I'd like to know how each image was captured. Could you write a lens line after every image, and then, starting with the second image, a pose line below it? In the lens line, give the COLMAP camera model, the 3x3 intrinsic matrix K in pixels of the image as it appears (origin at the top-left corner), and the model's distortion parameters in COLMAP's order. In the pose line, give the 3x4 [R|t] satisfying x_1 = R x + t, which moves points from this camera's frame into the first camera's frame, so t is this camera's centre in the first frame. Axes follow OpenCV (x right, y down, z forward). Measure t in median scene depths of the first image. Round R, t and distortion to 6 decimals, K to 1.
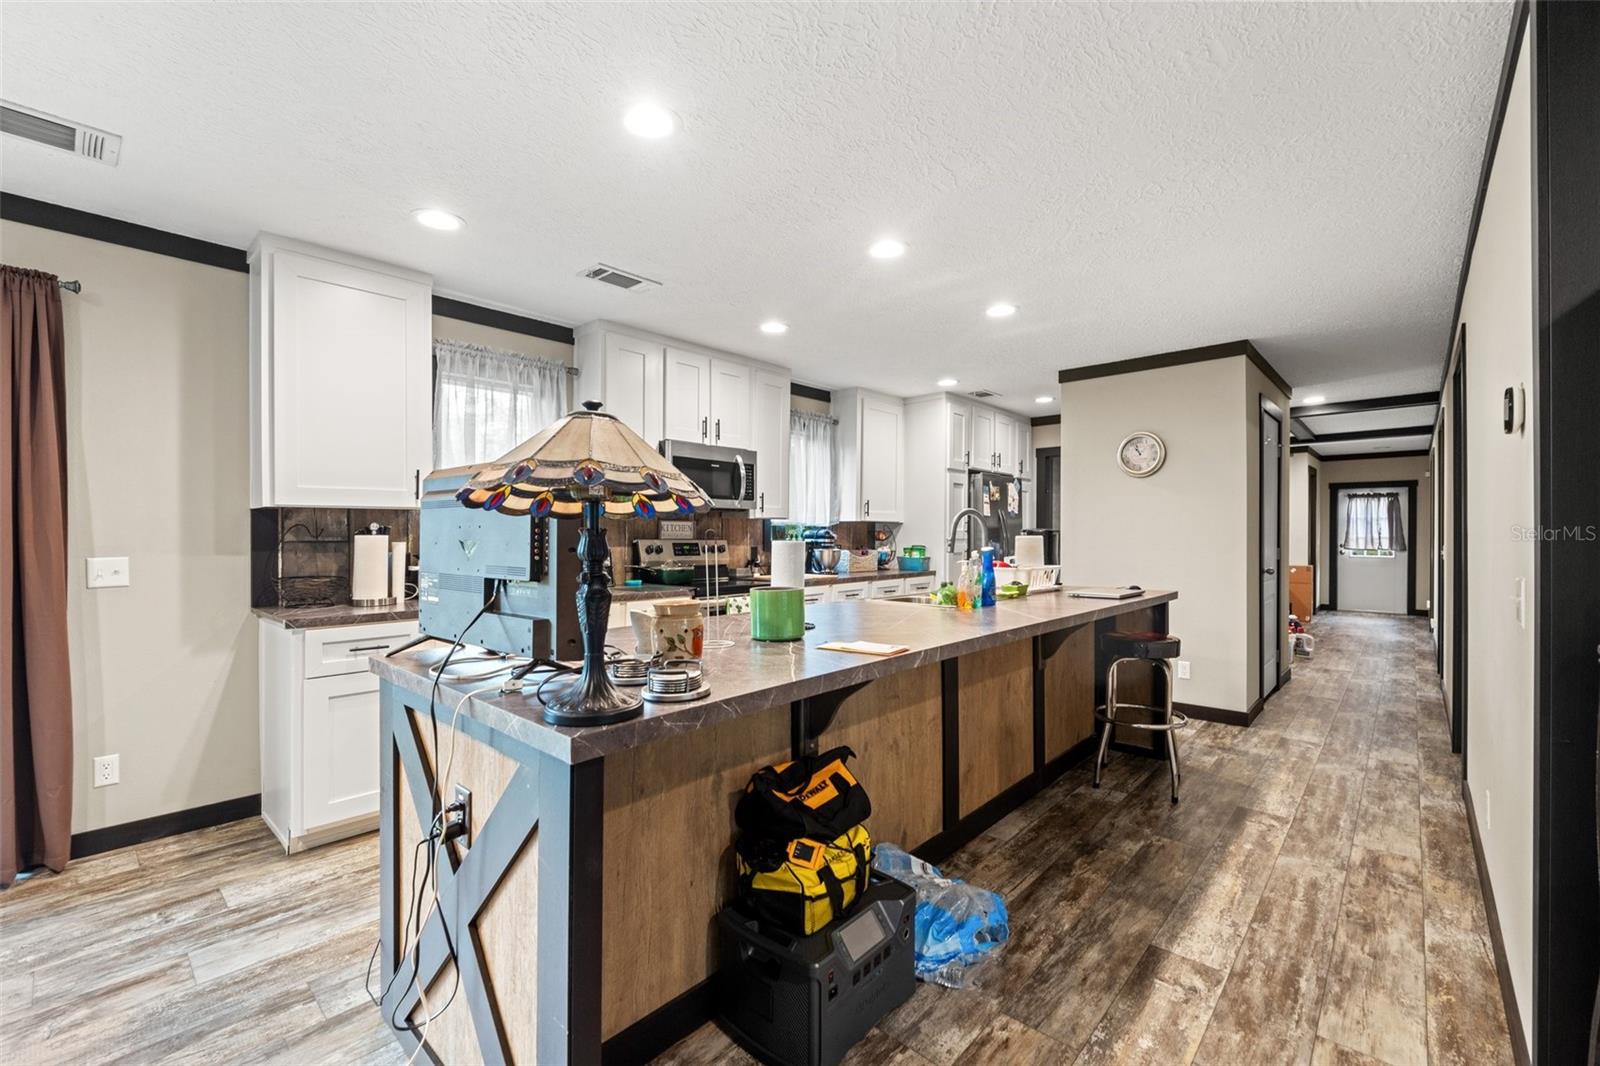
lens RADIAL K [[676.7, 0, 793.6], [0, 676.7, 536.0], [0, 0, 1]] dist [-0.005973, 0.000524]
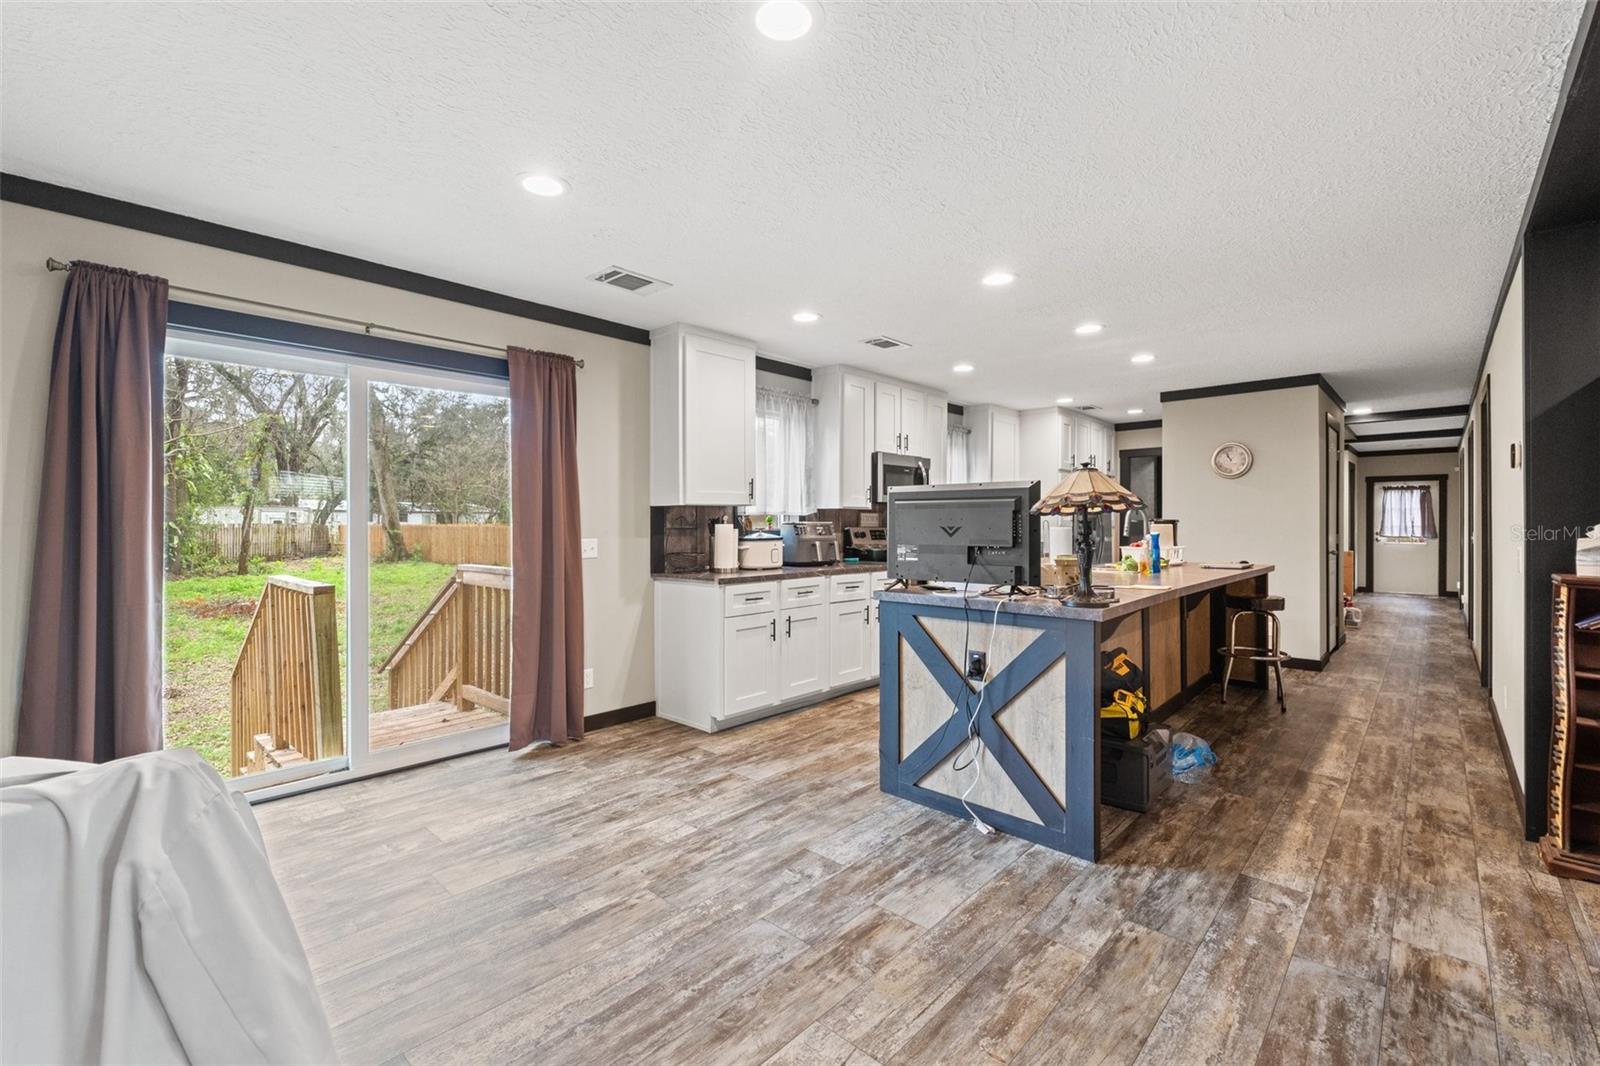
lens RADIAL K [[676.7, 0, 800.5], [0, 676.7, 521.3], [0, 0, 1]] dist [-0.005973, 0.000524]
pose [[0.999884, -0.000256, -0.015227, -0.270887], [0.000186, 0.999989, -0.004618, -0.000016], [0.015228, 0.004614, 0.999873, -0.275440]]
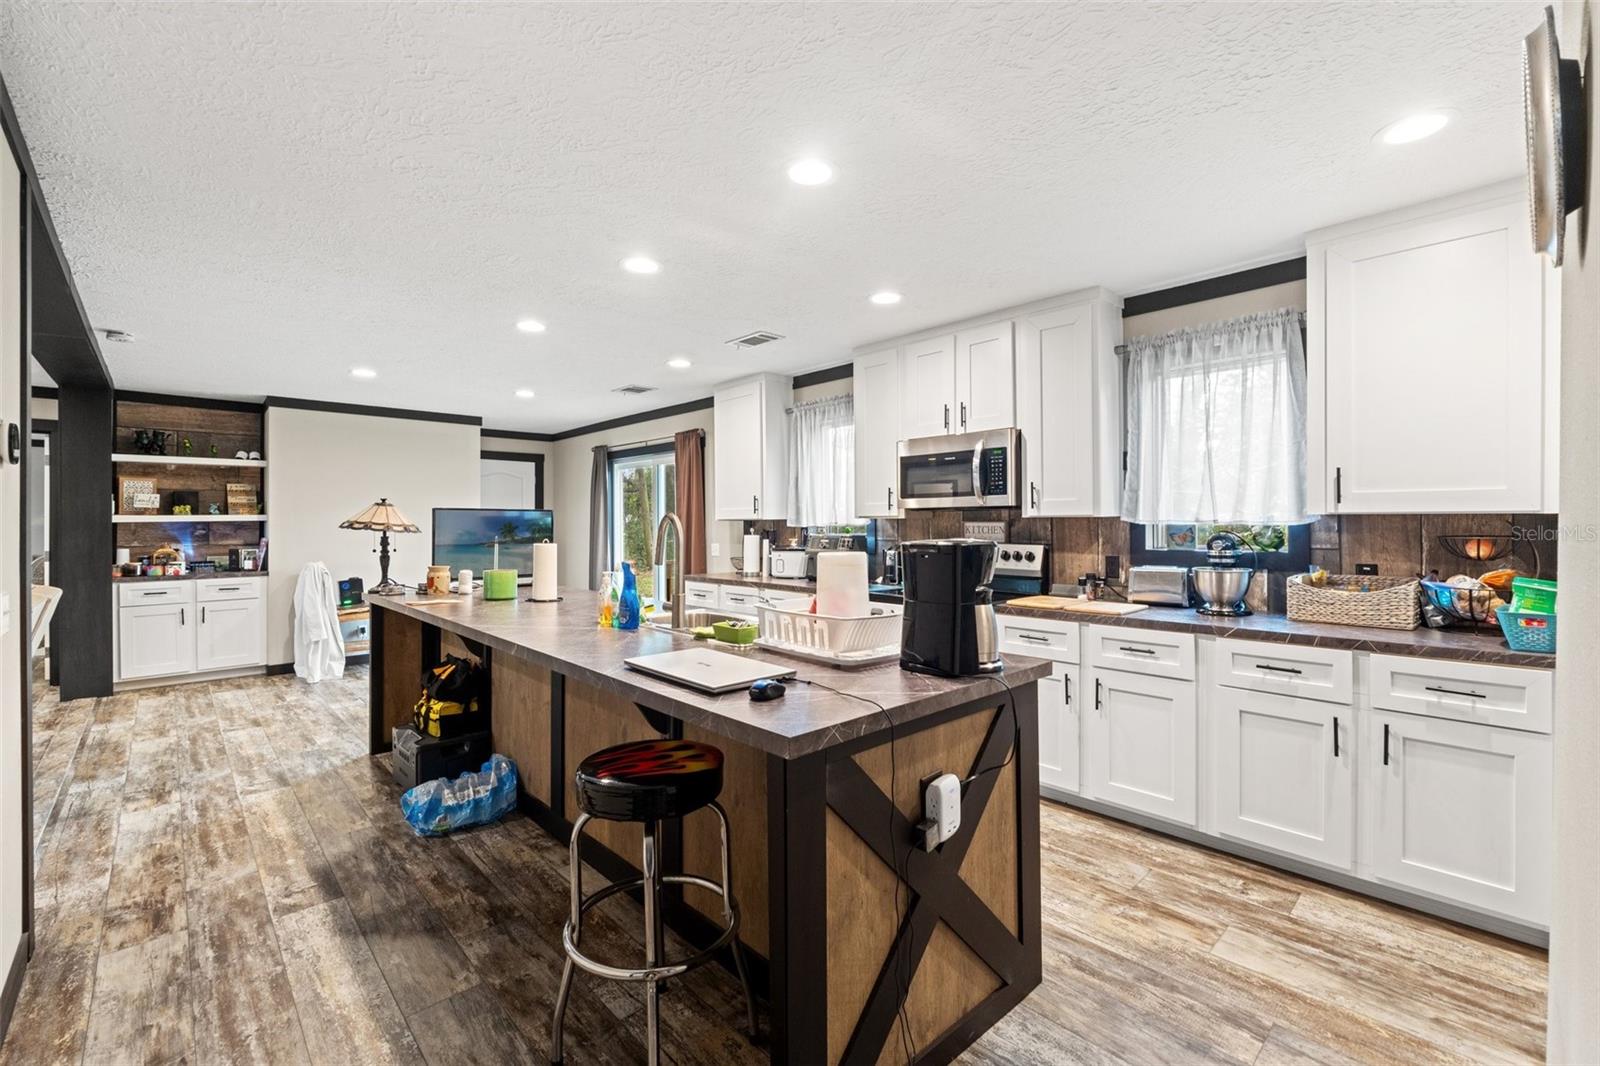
lens RADIAL K [[676.7, 0, 775.5], [0, 676.7, 503.1], [0, 0, 1]] dist [-0.005973, 0.000524]
pose [[-0.092652, -0.039101, -0.994931, 2.159851], [-0.005277, 0.999234, -0.038779, -0.031585], [0.995685, 0.001657, -0.092787, 2.434872]]
